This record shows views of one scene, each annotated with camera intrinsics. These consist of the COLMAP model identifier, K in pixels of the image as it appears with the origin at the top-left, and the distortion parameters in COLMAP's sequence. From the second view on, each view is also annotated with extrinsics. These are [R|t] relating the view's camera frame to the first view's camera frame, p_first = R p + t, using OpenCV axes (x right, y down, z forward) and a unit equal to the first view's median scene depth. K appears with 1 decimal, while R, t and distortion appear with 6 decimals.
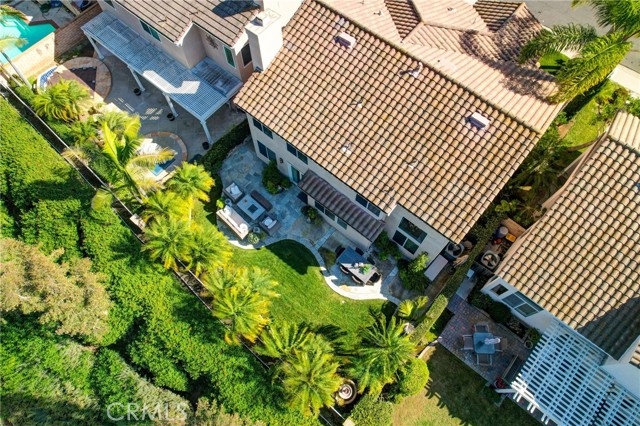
lens RADIAL K [[418.7, 0, 320.0], [0, 418.7, 213.0], [0, 0, 1]] dist [-0.076624, 0.064268]
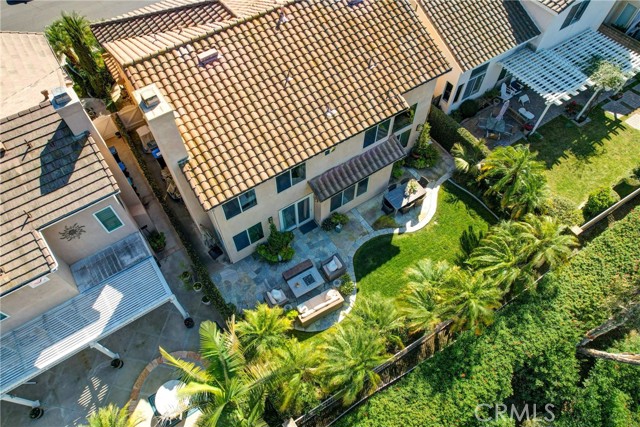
lens RADIAL K [[418.7, 0, 320.0], [0, 418.7, 213.5], [0, 0, 1]] dist [-0.076624, 0.064268]
pose [[0.286284, -0.815265, 0.503374, -0.527564], [0.880902, 0.430614, 0.196427, -0.235989], [-0.376900, 0.387189, 0.841446, 0.320043]]
